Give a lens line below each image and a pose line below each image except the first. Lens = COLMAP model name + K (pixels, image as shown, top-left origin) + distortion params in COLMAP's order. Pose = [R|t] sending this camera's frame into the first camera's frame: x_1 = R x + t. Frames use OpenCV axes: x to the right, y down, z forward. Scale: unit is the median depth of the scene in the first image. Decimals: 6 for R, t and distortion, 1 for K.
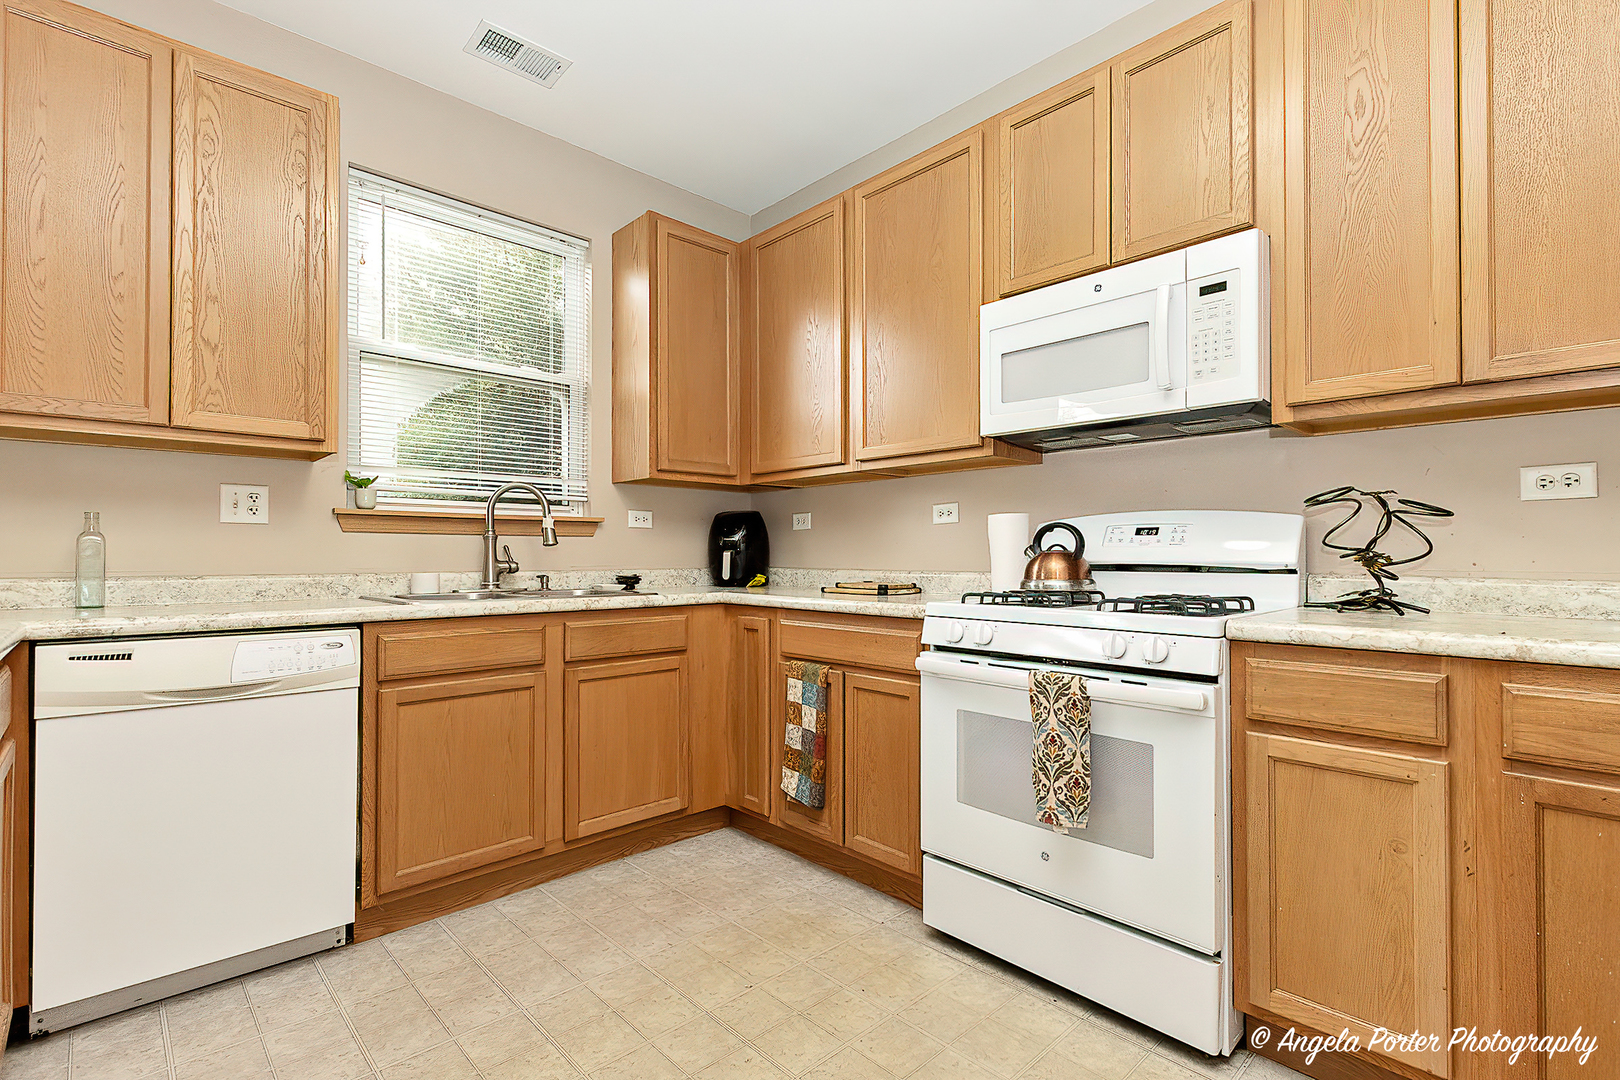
lens RADIAL K [[753.2, 0, 810.0], [0, 753.2, 540.0], [0, 0, 1]] dist [0.001809, 0.000224]
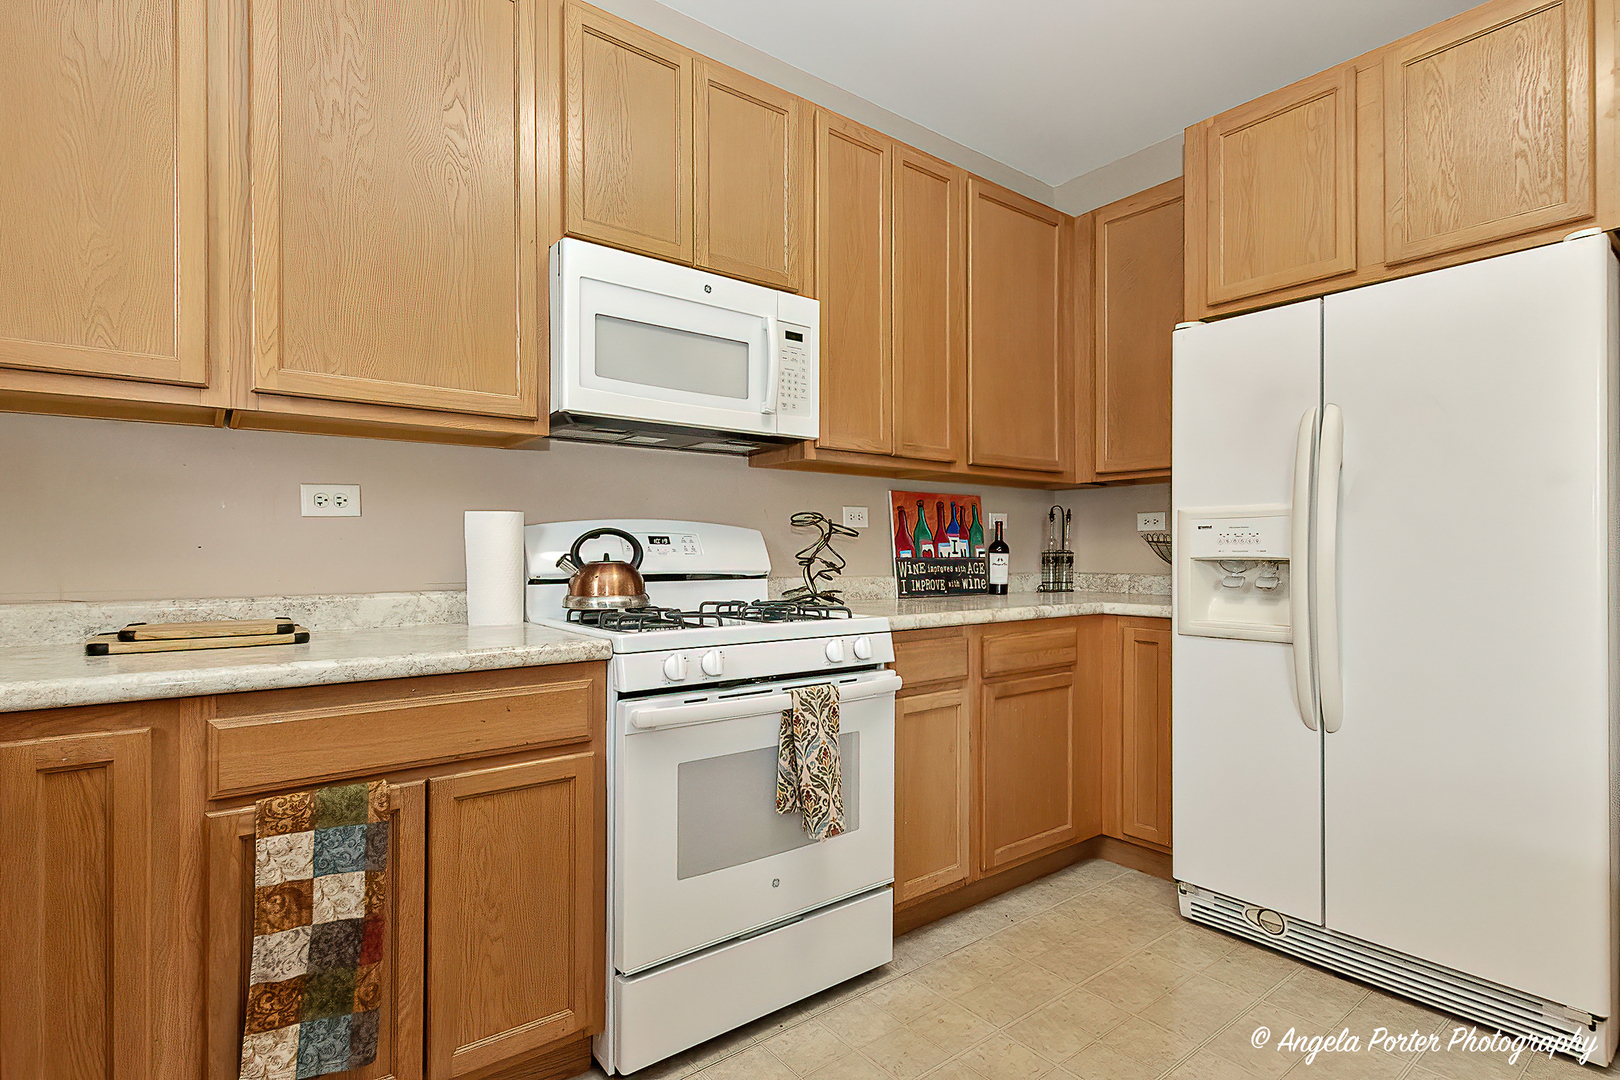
lens RADIAL K [[770.7, 0, 810.7], [0, 770.7, 548.1], [0, 0, 1]] dist [0.003056, 0.000543]
pose [[0.102878, 0.005468, 0.994679, -0.527195], [-0.019729, 0.999799, -0.003456, -0.002064], [-0.994498, -0.019268, 0.102965, 0.691410]]
